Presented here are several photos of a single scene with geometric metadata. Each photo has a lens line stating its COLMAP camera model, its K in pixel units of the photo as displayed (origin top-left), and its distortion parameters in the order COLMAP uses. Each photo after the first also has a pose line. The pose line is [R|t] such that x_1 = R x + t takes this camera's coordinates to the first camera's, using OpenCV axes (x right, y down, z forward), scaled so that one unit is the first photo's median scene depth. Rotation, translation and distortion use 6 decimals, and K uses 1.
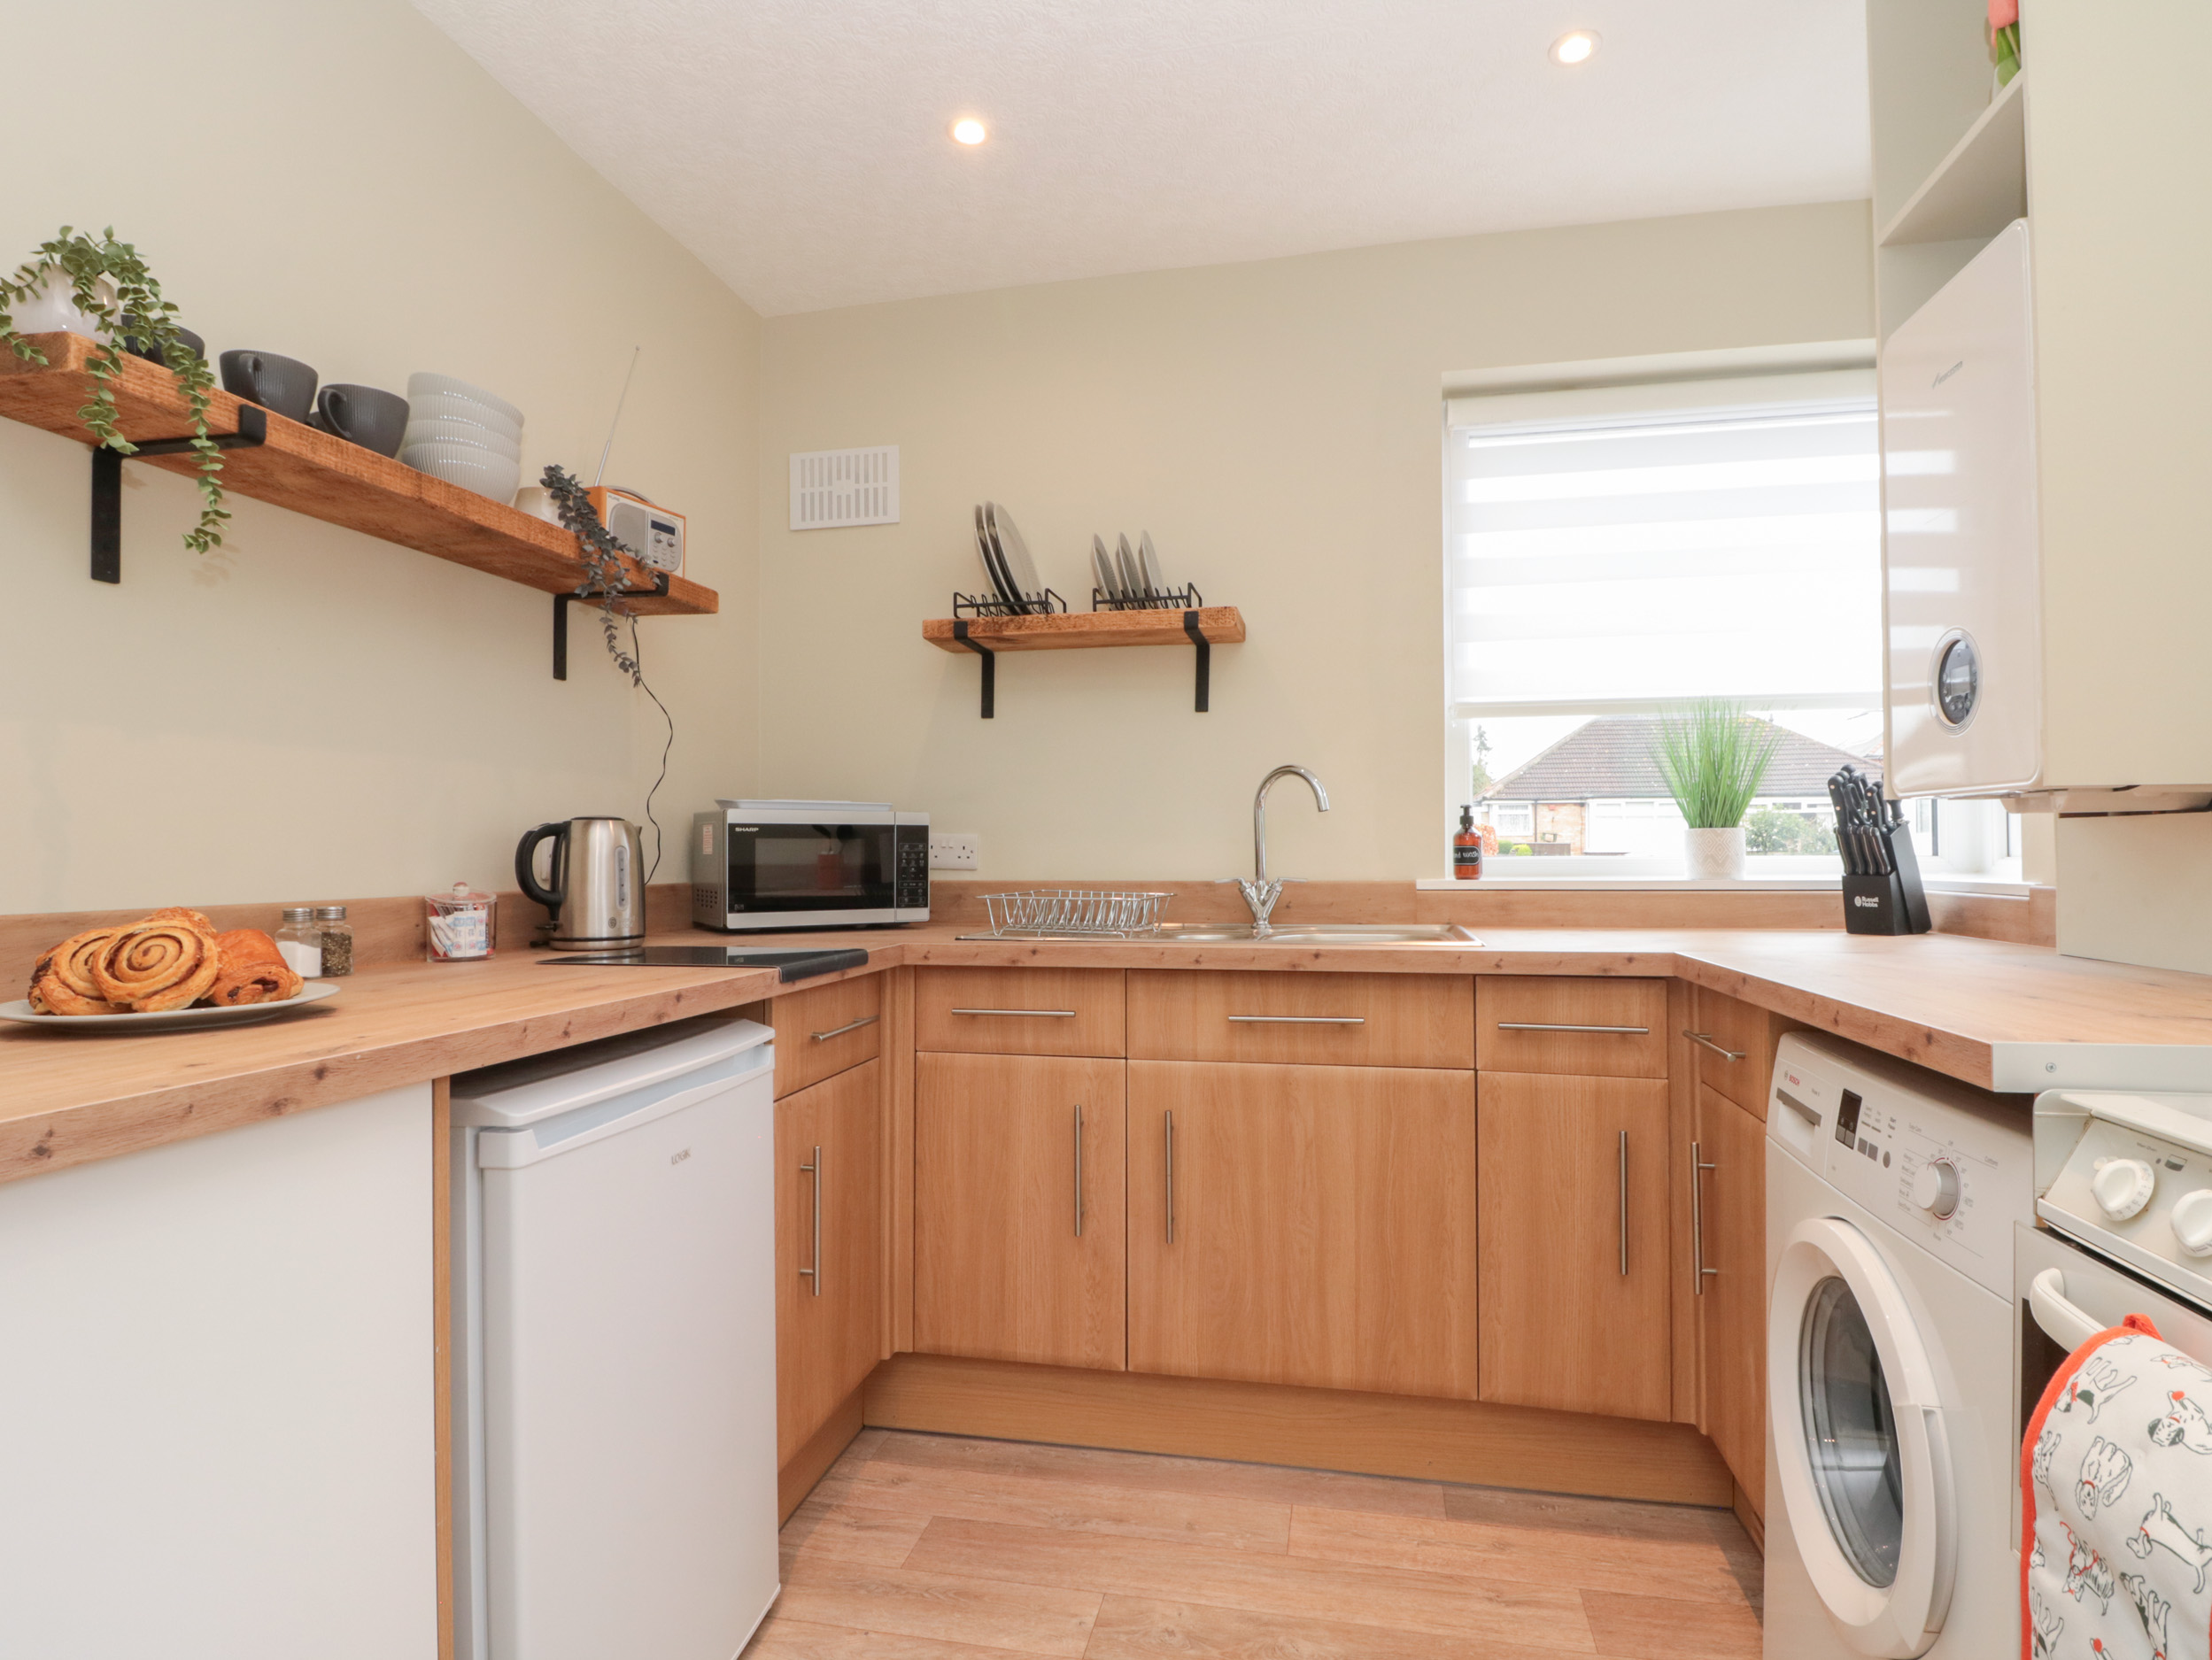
lens RADIAL K [[1158.7, 0, 1106.0], [0, 1158.7, 830.0], [0, 0, 1]] dist [0.001753, -0.016529]
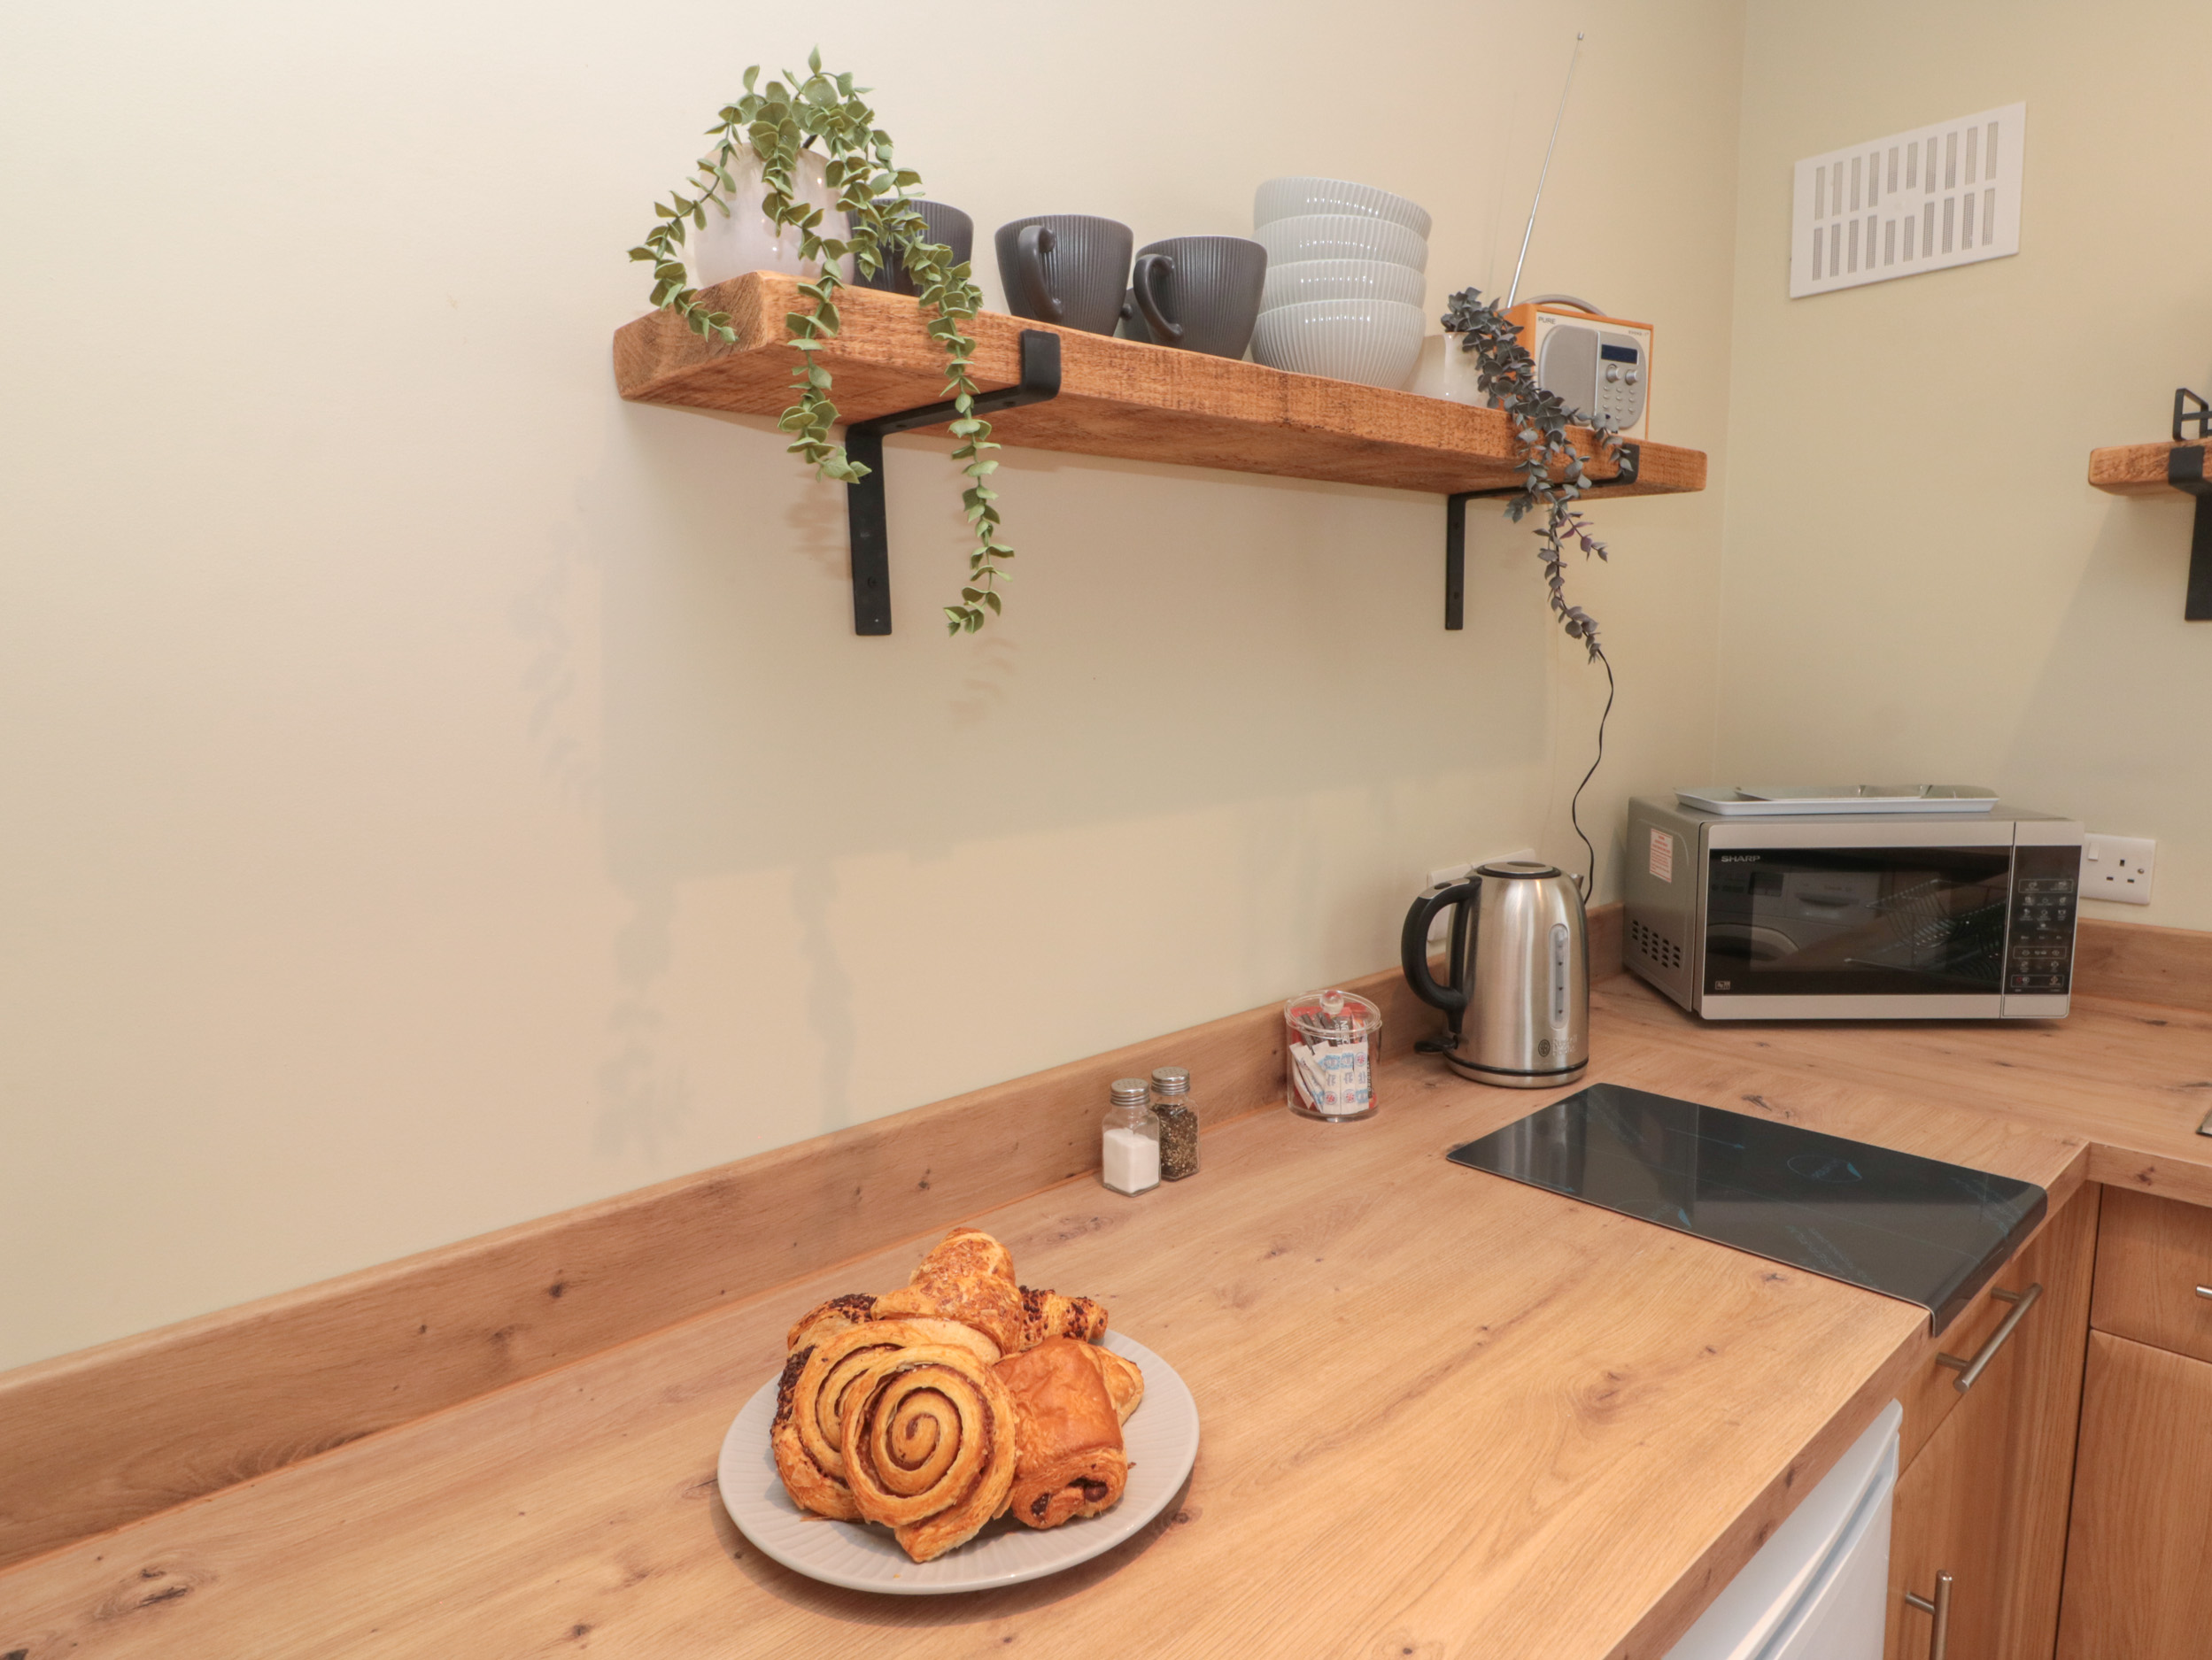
lens RADIAL K [[1281.3, 0, 1106.0], [0, 1281.3, 830.0], [0, 0, 1]] dist [-0.001437, -0.004816]
pose [[0.812701, 0.075276, -0.577799, -0.264458], [0.028138, 0.985393, 0.167954, -0.184024], [0.582002, -0.152755, 0.798712, 0.381370]]
